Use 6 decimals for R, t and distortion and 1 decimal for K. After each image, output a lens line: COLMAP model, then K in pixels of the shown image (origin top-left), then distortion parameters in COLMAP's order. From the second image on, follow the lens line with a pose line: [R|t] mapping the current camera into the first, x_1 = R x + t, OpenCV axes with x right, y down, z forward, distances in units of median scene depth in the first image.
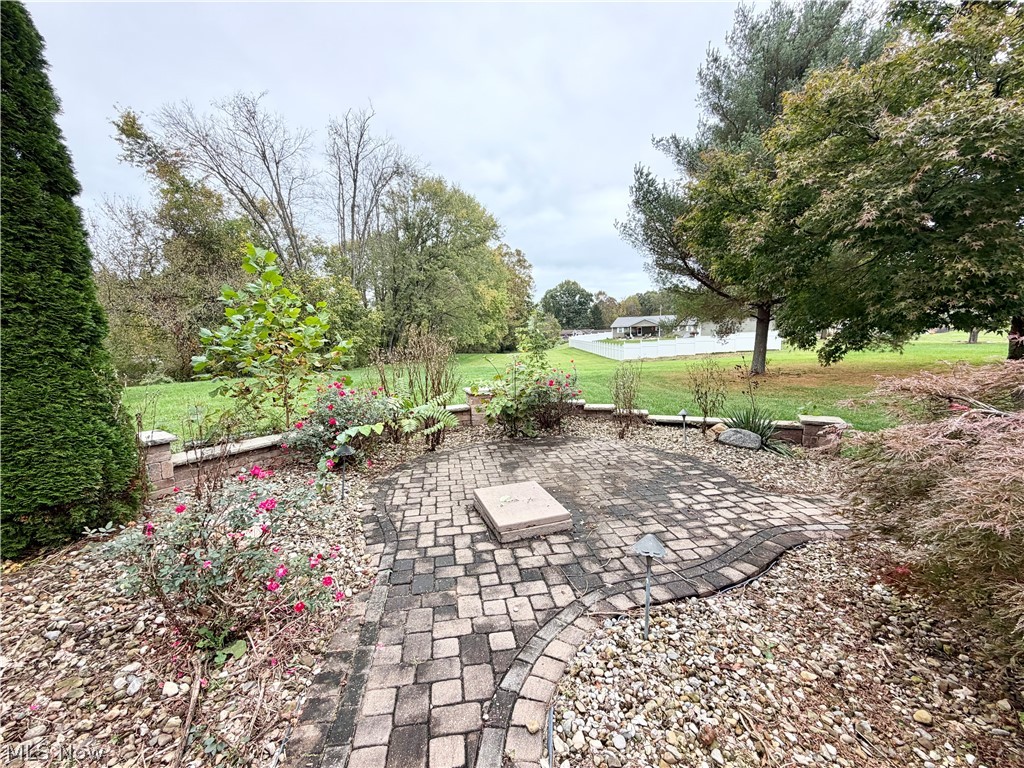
lens RADIAL K [[400.4, 0, 512.0], [0, 400.4, 384.0], [0, 0, 1]] dist [-0.000710, -0.000092]
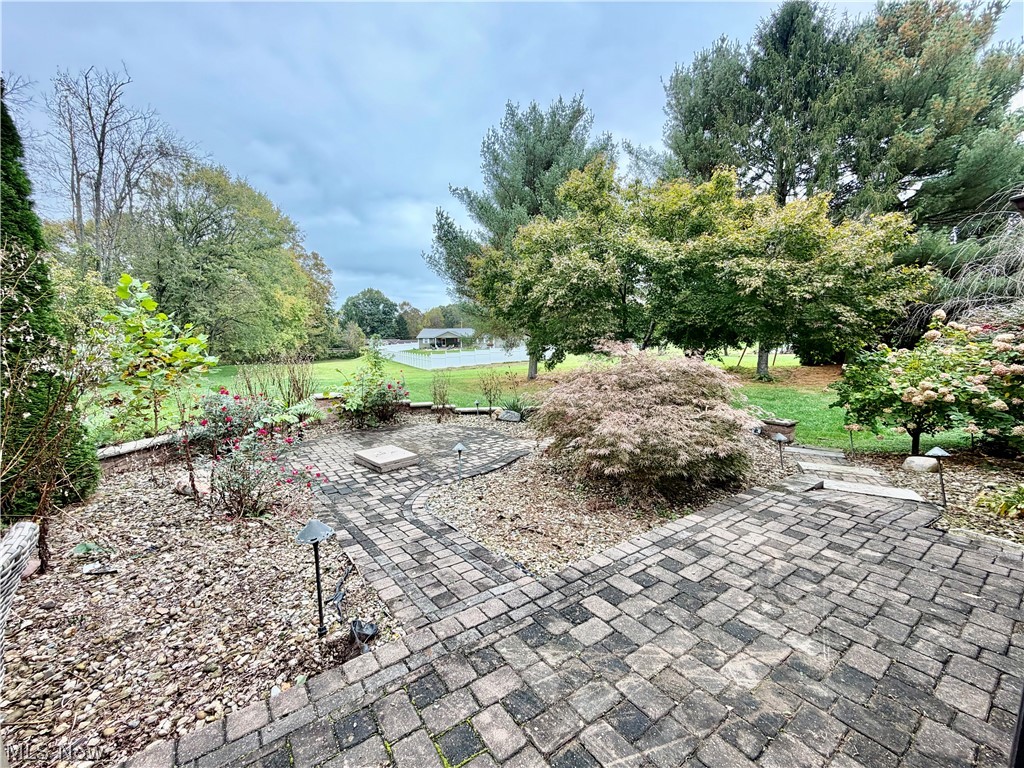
lens RADIAL K [[400.4, 0, 512.0], [0, 400.4, 384.0], [0, 0, 1]] dist [-0.000710, -0.000092]
pose [[0.889055, -0.029427, 0.456854, -0.057324], [0.040177, 0.999097, -0.013832, 0.008851], [-0.456034, 0.030652, 0.889434, -0.159865]]
